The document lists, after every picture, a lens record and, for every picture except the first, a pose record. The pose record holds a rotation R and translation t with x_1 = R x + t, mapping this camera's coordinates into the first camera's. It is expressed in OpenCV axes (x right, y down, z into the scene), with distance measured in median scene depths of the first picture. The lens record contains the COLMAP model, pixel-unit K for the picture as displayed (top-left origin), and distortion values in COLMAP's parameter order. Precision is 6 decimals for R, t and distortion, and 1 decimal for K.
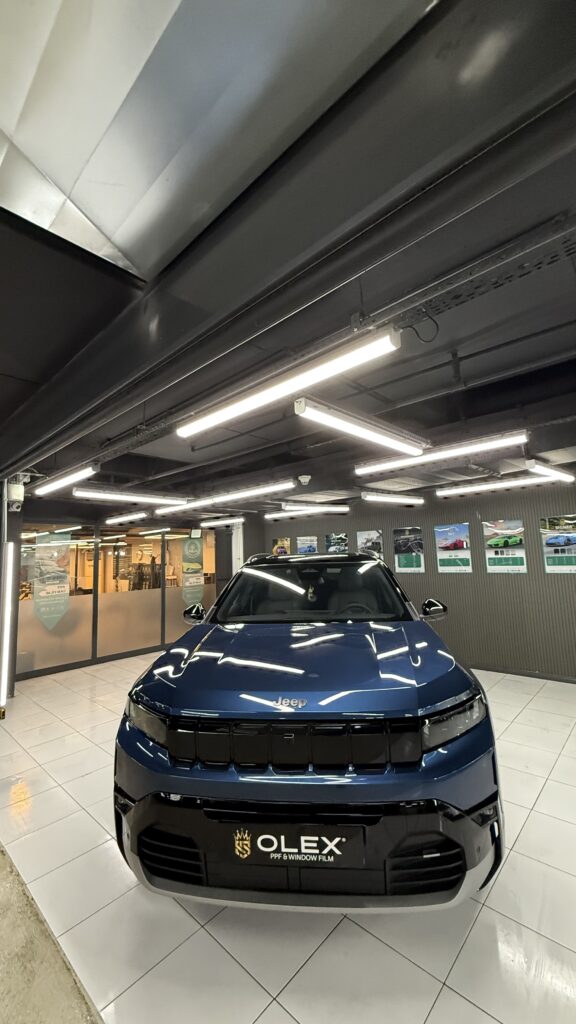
lens RADIAL K [[406.8, 0, 281.6], [0, 406.8, 509.8], [0, 0, 1]] dist [0.003273, 0.000468]
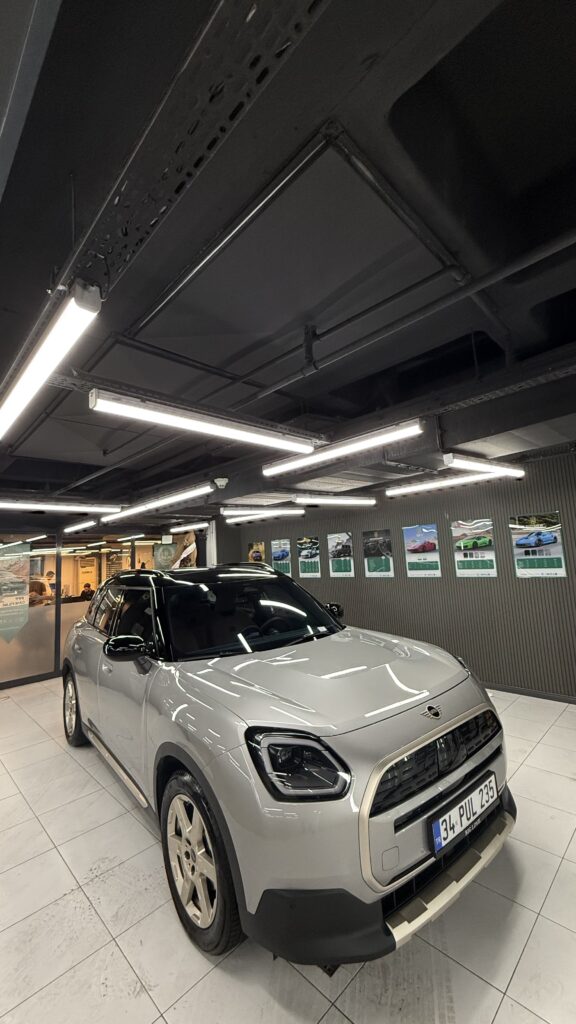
lens RADIAL K [[406.8, 0, 278.9], [0, 406.8, 510.9], [0, 0, 1]] dist [0.003273, 0.000468]
pose [[0.998766, -0.024448, -0.043230, 0.148703], [0.024492, 0.999700, 0.000477, -0.005504], [0.043205, -0.001535, 0.999065, 0.060834]]
